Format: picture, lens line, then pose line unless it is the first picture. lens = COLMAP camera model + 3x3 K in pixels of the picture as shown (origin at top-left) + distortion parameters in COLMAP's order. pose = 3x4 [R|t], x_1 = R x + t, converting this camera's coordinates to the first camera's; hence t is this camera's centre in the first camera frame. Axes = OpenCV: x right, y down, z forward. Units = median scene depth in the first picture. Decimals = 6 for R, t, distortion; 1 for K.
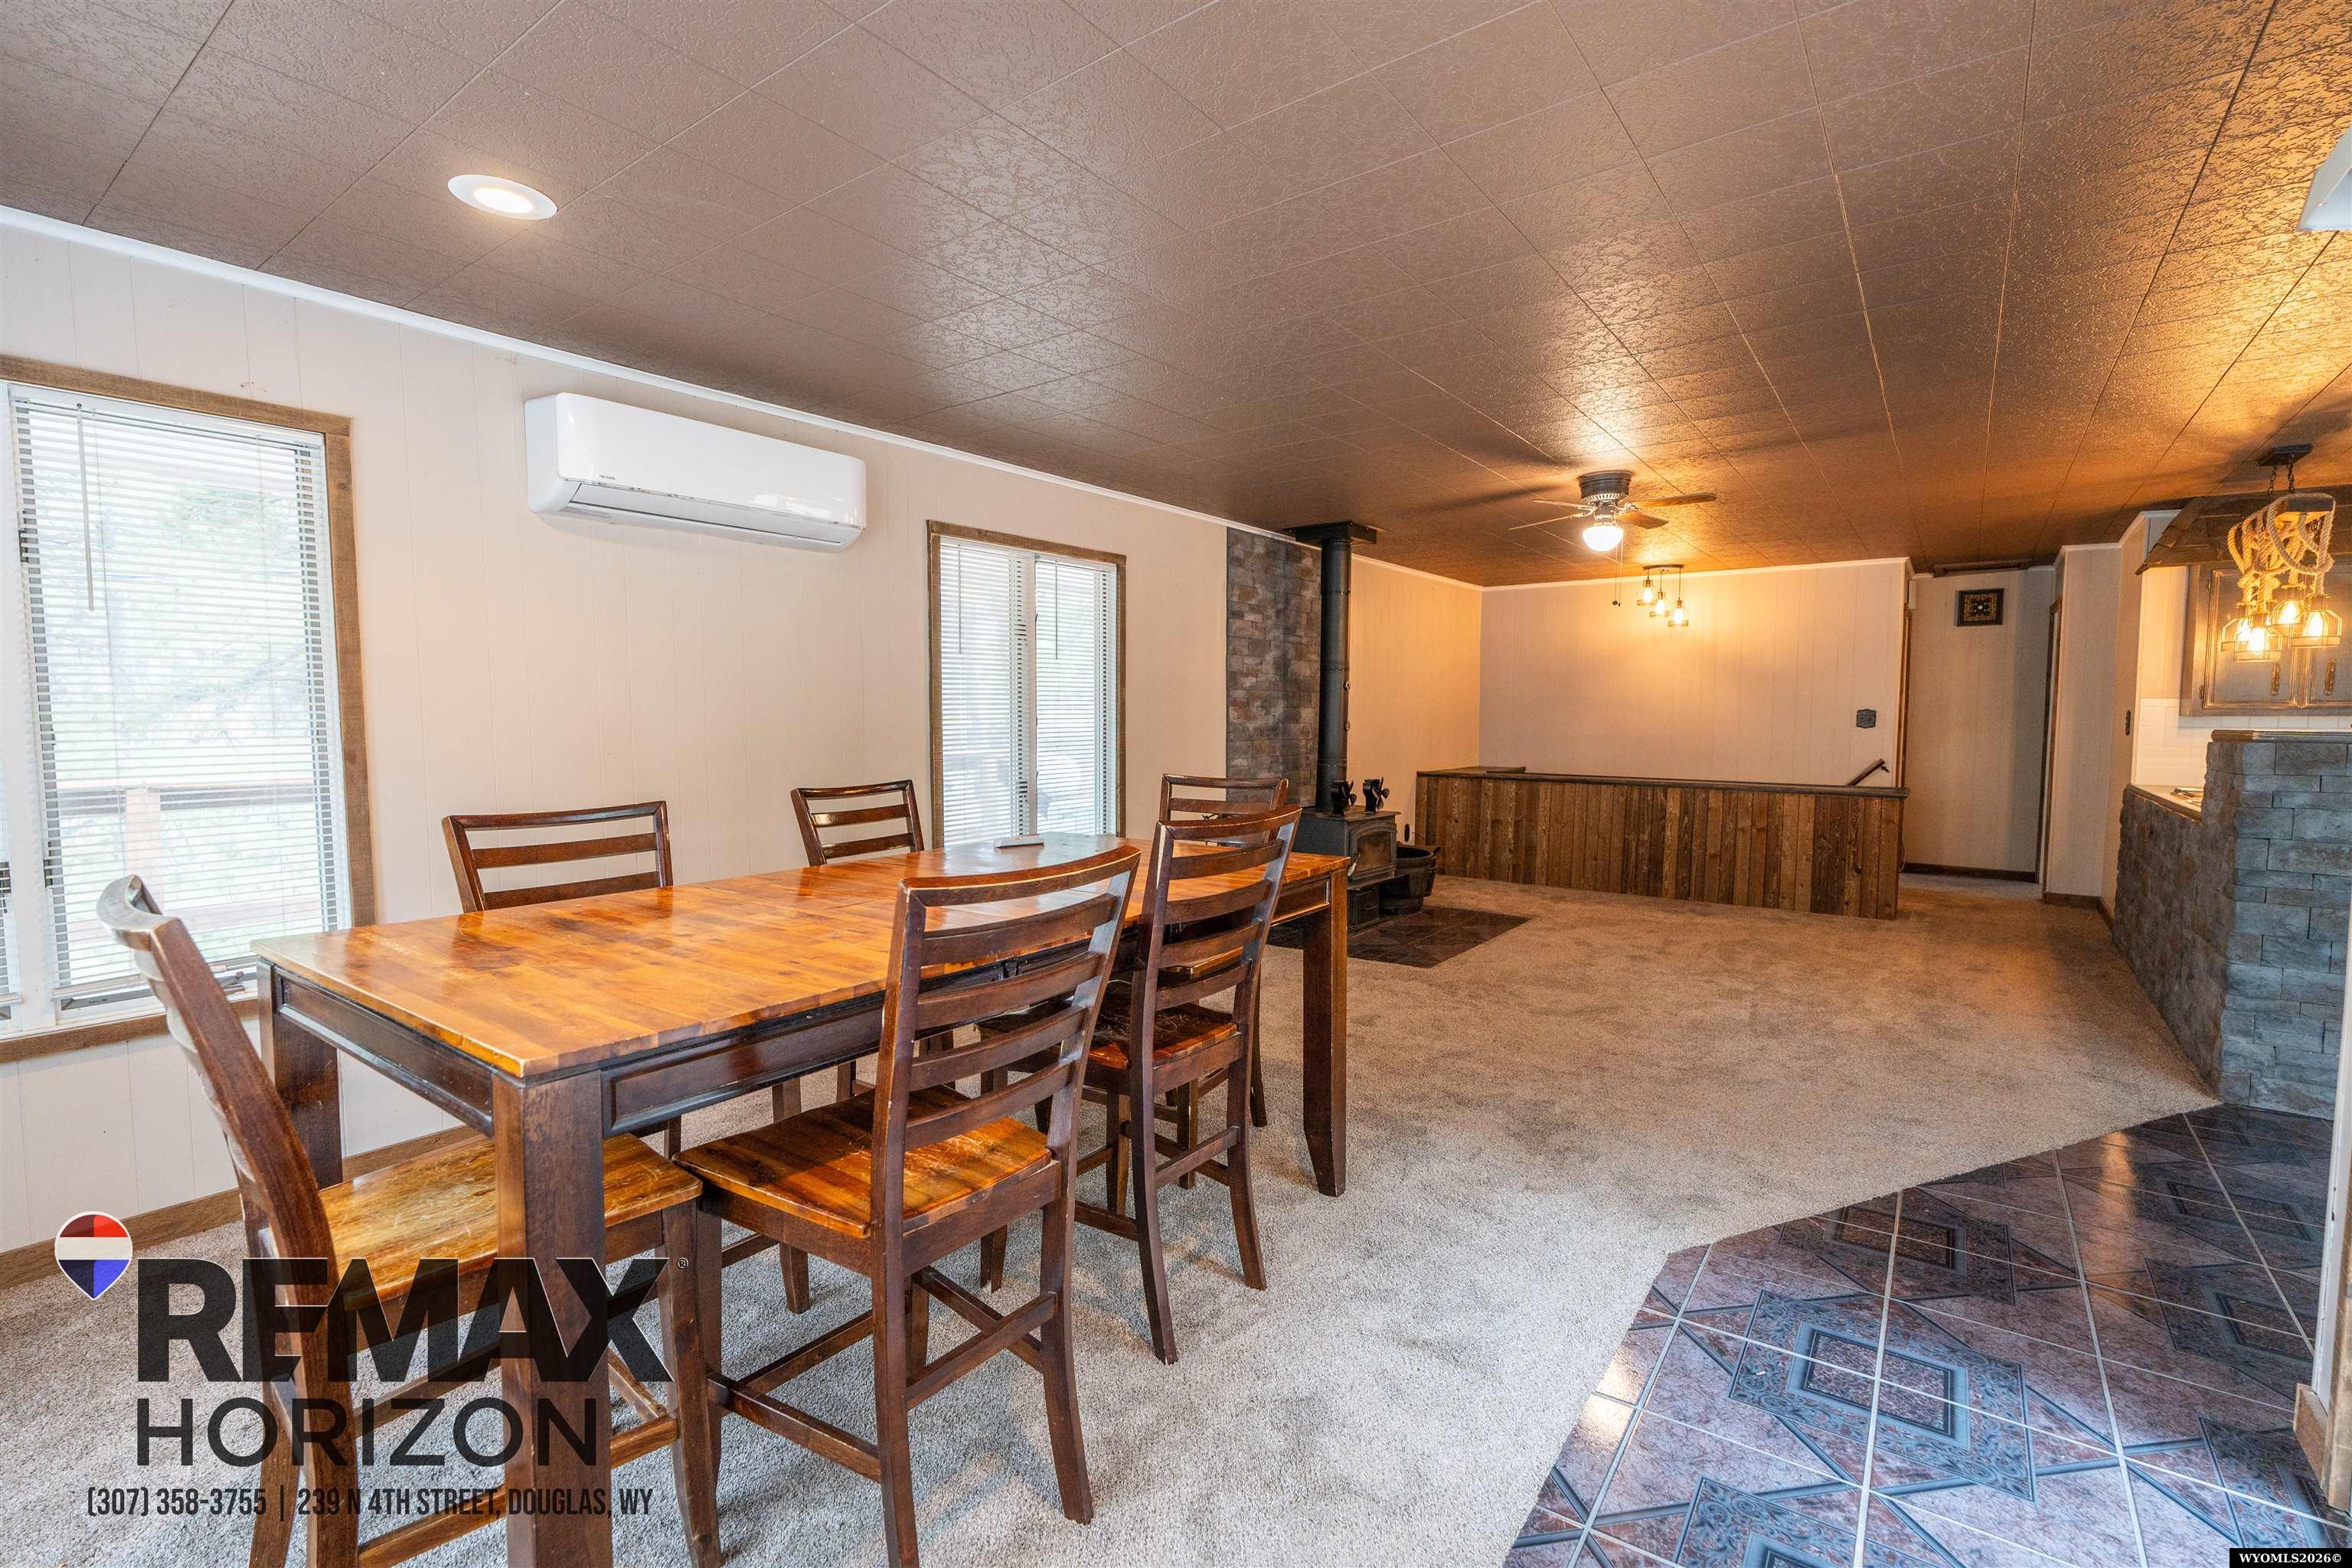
lens RADIAL K [[1043.8, 0, 1188.2], [0, 1043.8, 786.4], [0, 0, 1]] dist [0.000721, -0.000571]
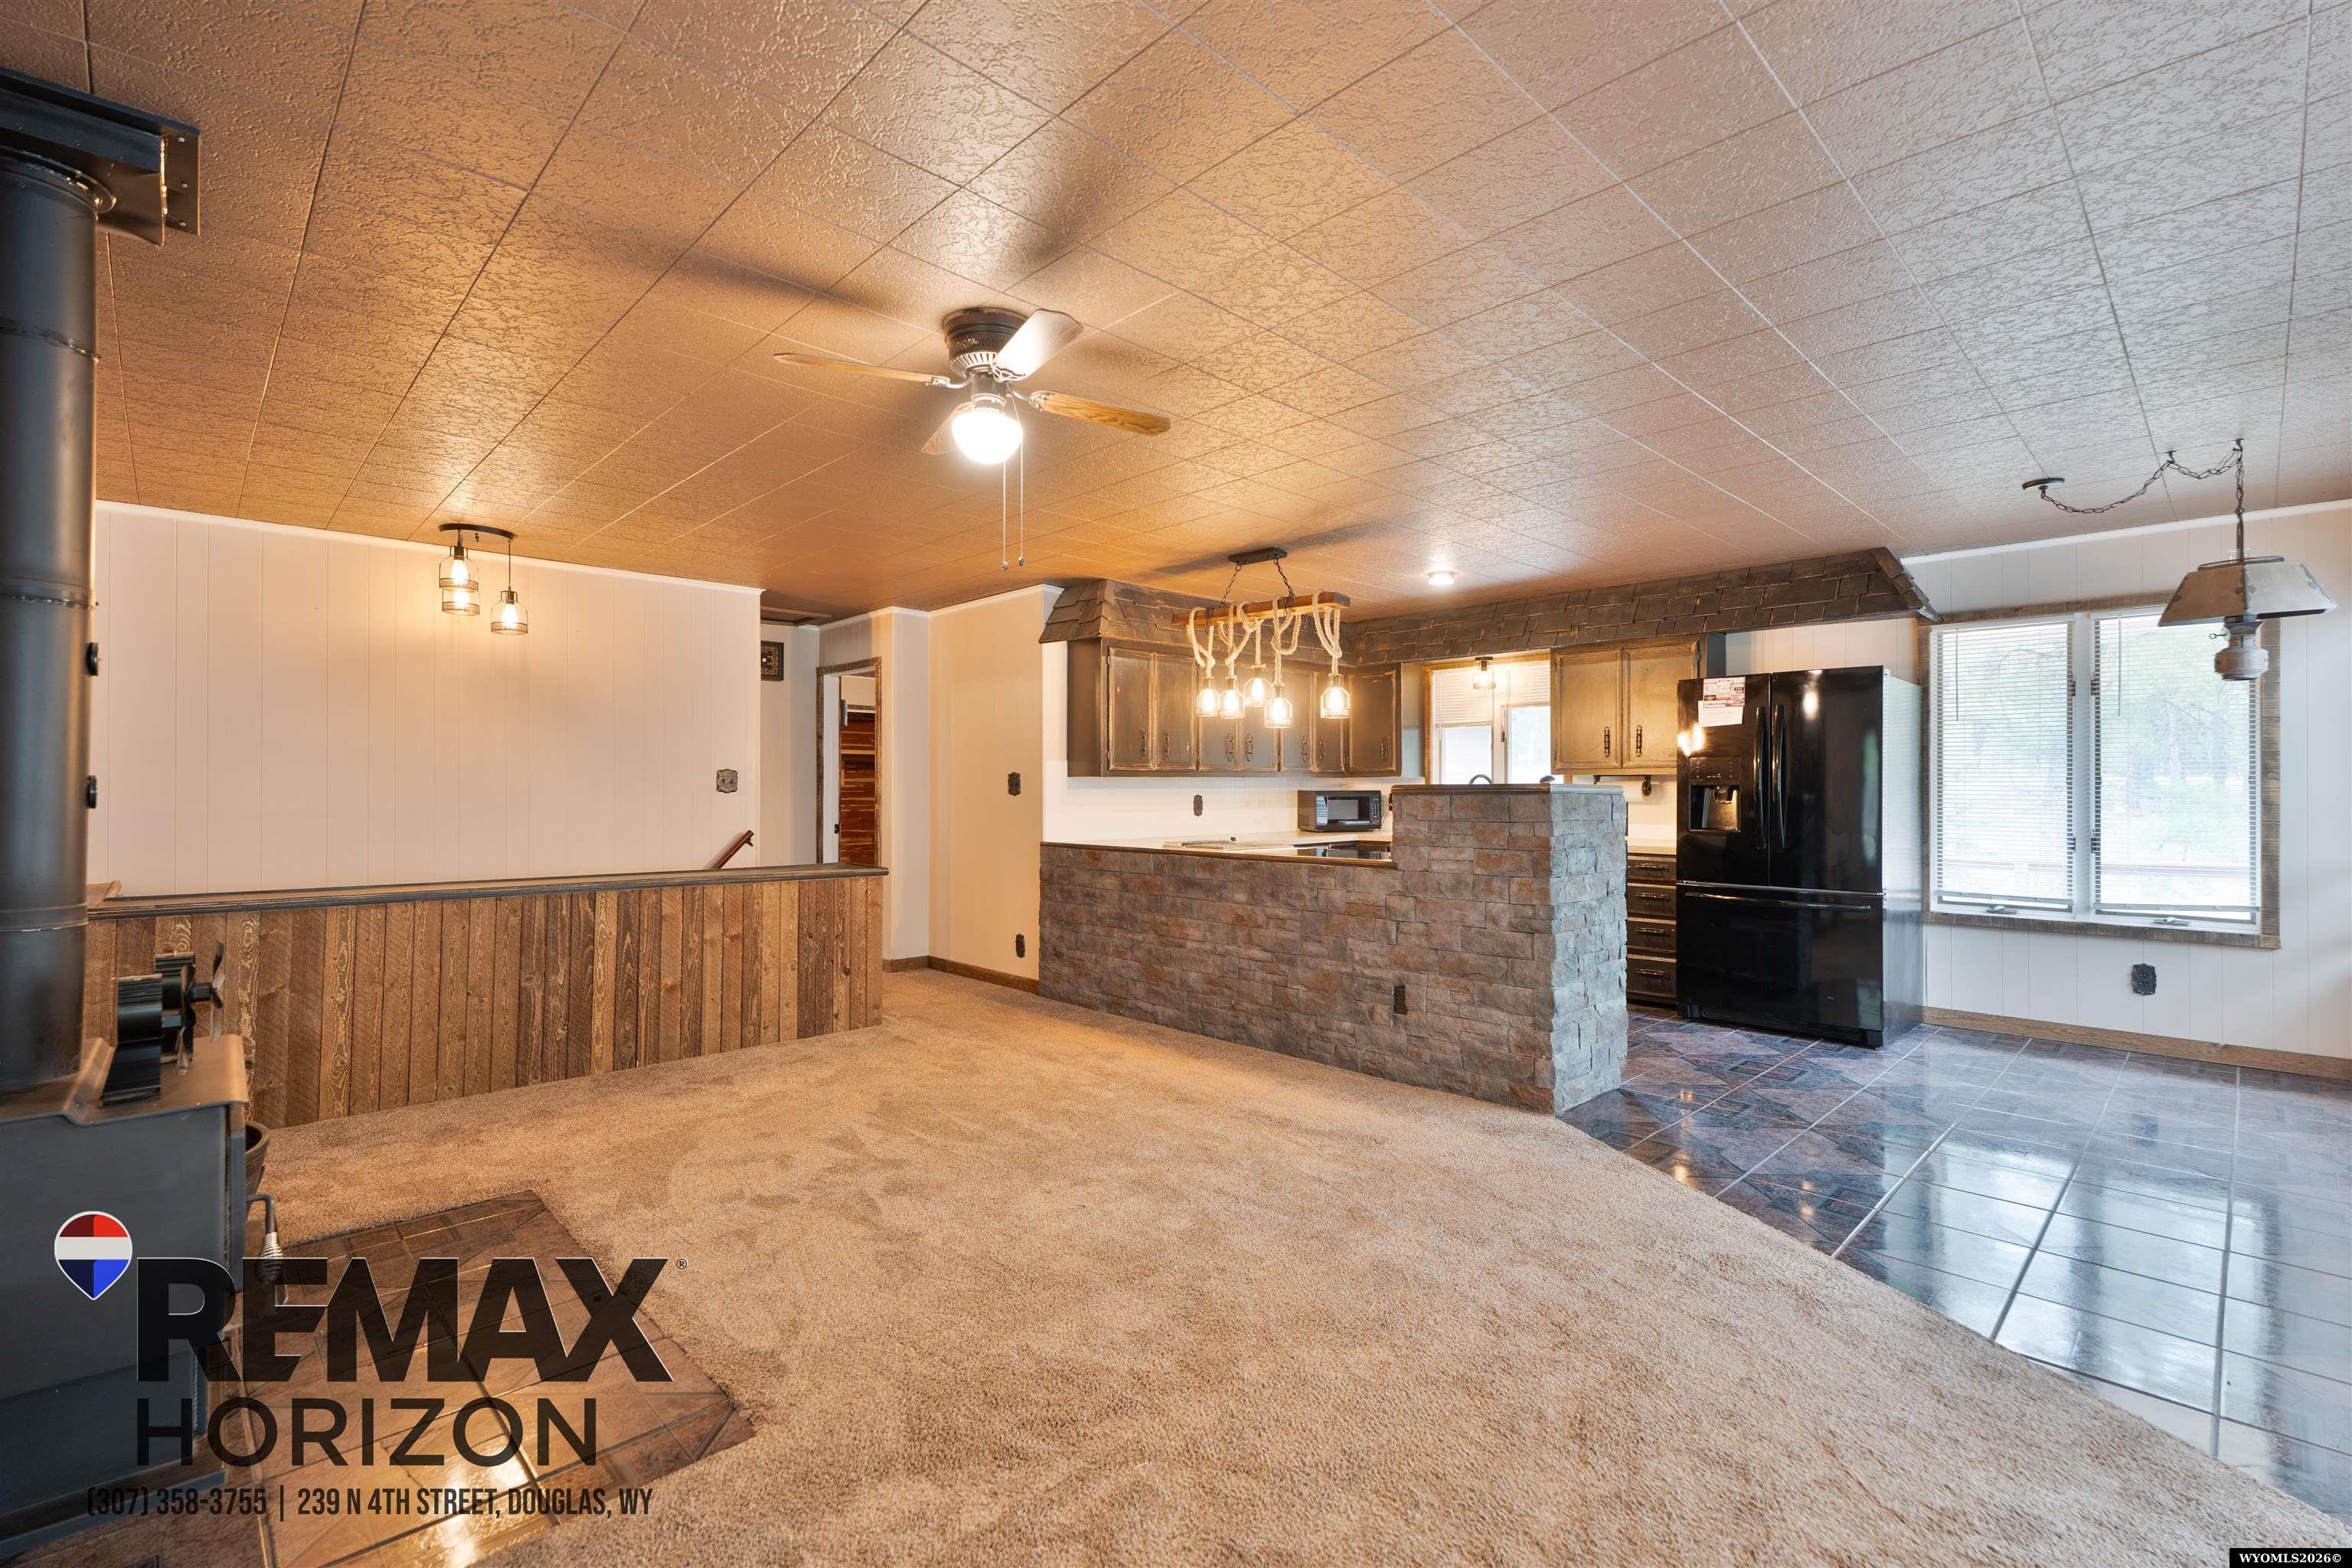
lens RADIAL K [[1043.8, 0, 1172.9], [0, 1043.8, 788.7], [0, 0, 1]] dist [0.000721, -0.000571]
pose [[0.177131, -0.004056, 0.984179, -0.083332], [0.068096, 0.997646, -0.008145, -0.031348], [-0.981829, 0.068461, 0.176990, 0.561590]]
